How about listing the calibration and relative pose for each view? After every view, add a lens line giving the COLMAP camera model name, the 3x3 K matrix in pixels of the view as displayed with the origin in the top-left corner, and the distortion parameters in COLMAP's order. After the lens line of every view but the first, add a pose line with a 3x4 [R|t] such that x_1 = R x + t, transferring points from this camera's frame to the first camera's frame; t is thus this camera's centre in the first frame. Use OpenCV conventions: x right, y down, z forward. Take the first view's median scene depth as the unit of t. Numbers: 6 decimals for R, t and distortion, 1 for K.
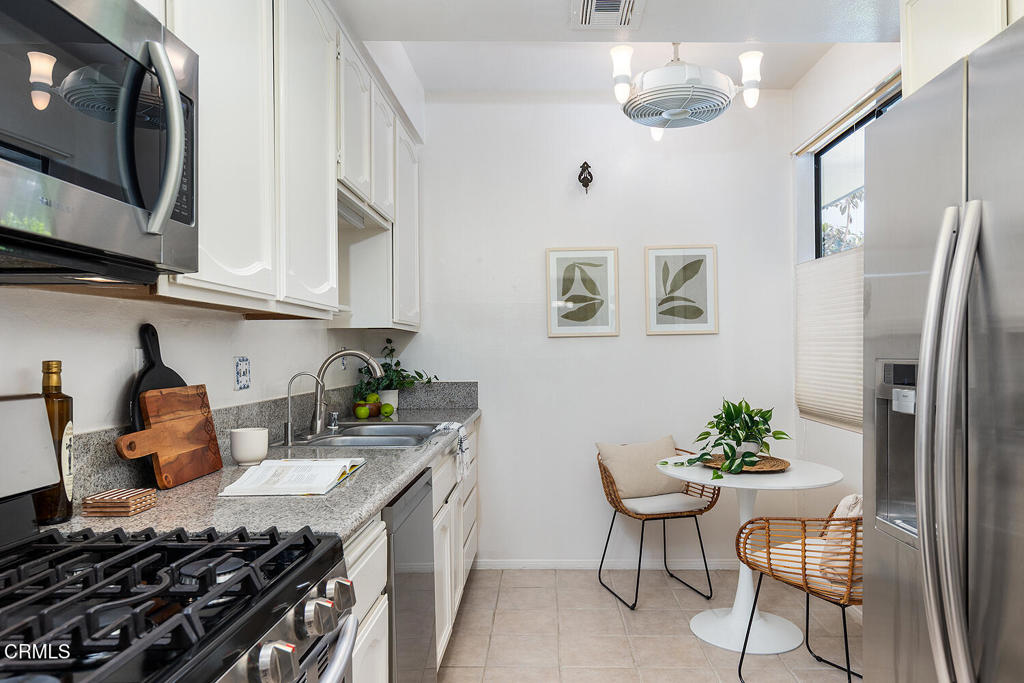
lens RADIAL K [[683.3, 0, 513.4], [0, 683.3, 341.9], [0, 0, 1]] dist [-0.010118, -0.000468]
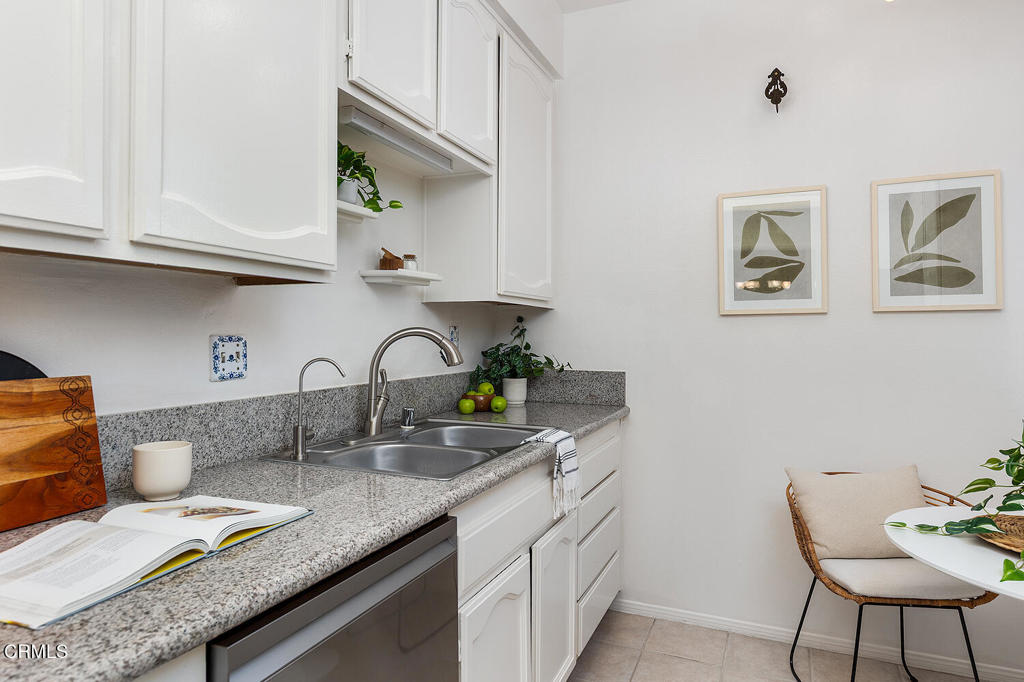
lens RADIAL K [[612.3, 0, 506.8], [0, 612.3, 324.1], [0, 0, 1]] dist [0.003270, 0.002842]
pose [[0.933514, 0.006813, -0.358477, 0.074925], [-0.007169, 0.999974, 0.000337, 0.004488], [0.358471, 0.002255, 0.933538, 0.305060]]
